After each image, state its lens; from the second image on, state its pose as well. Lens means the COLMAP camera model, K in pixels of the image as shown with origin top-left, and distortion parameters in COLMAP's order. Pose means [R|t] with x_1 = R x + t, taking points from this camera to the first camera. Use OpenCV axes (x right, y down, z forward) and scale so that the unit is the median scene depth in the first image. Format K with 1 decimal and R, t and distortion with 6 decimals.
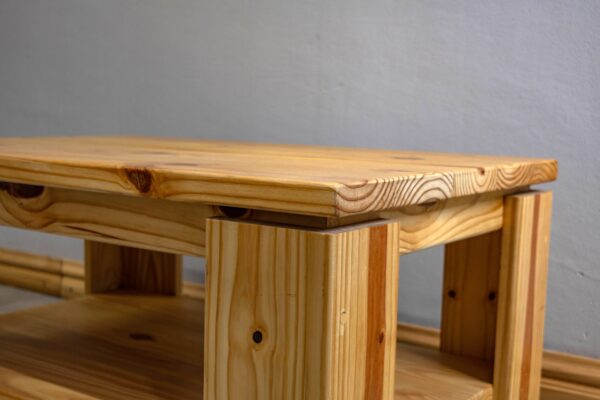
lens RADIAL K [[831.4, 0, 298.8], [0, 831.4, 199.0], [0, 0, 1]] dist [0.023470, 0.000000]
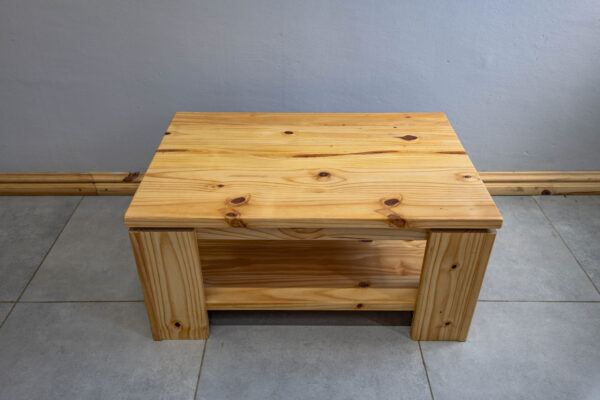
lens RADIAL K [[509.4, 0, 299.5], [0, 509.4, 198.8], [0, 0, 1]] dist [0.043613, -0.012704]
pose [[0.817538, -0.342424, 0.463009, -0.887452], [0.082513, 0.865367, 0.494300, -0.678720], [-0.569932, -0.365905, 0.735725, 0.130212]]
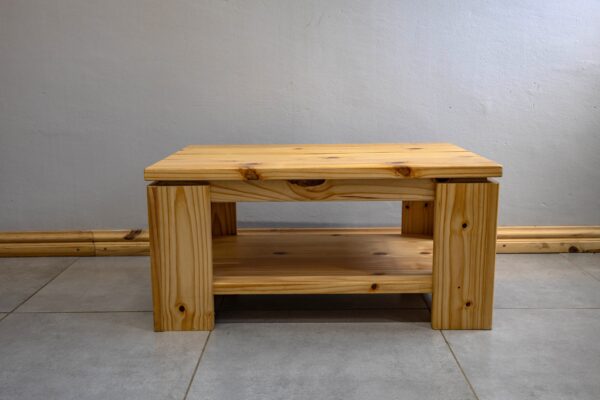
lens RADIAL K [[636.6, 0, 300.4], [0, 636.6, 197.1], [0, 0, 1]] dist [0.004600, 0.000000]
pose [[0.822709, -0.134313, 0.552367, -1.248051], [0.093412, 0.990420, 0.101699, -0.140345], [-0.560735, -0.032071, 0.827374, -0.298748]]
